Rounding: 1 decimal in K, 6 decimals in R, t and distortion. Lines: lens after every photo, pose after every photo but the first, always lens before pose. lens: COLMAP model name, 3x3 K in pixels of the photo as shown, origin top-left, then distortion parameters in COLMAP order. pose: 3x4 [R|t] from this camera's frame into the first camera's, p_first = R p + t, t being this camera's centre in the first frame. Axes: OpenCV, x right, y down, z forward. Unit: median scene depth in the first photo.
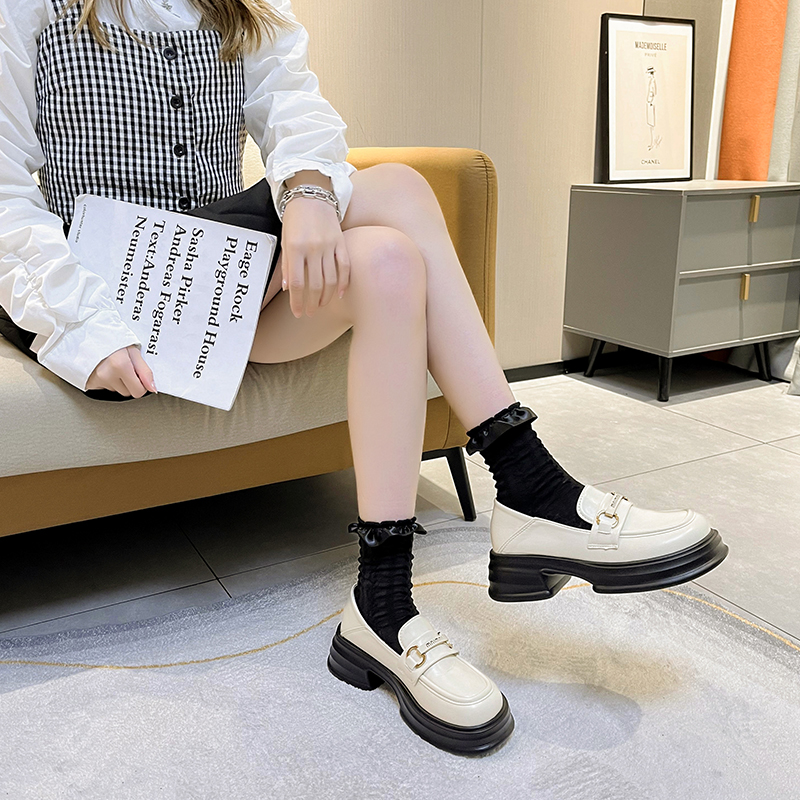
lens RADIAL K [[834.0, 0, 401.6], [0, 834.0, 399.4], [0, 0, 1]] dist [0.017718, 0.000000]
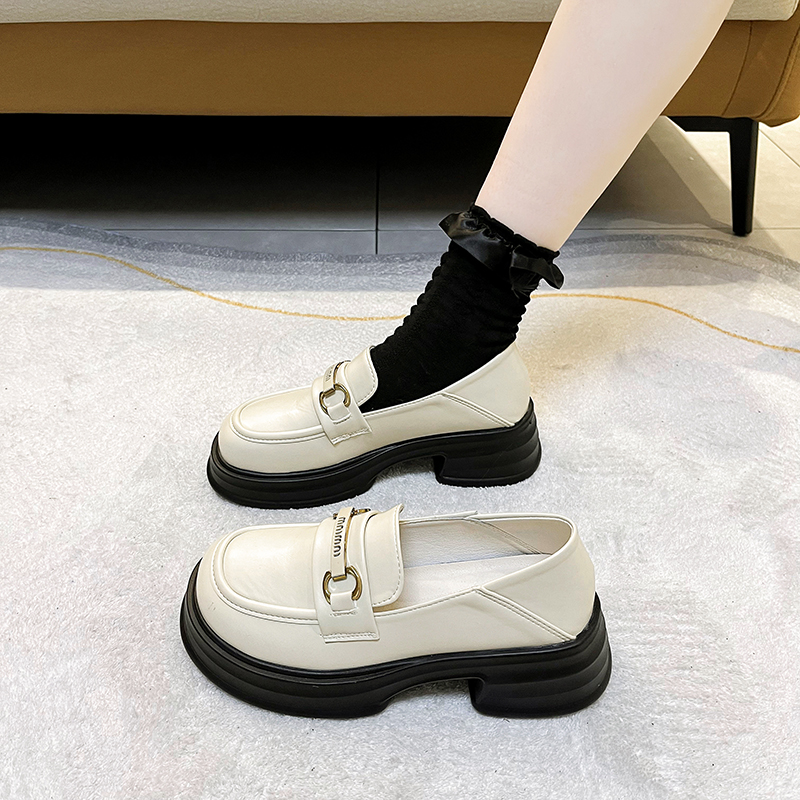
lens RADIAL K [[834.0, 0, 398.9], [0, 834.0, 397.7], [0, 0, 1]] dist [0.017718, 0.000000]
pose [[0.886746, 0.290881, -0.359264, 0.161268], [-0.146802, 0.914166, 0.377823, 0.062755], [0.438328, -0.282293, 0.853334, 0.315070]]
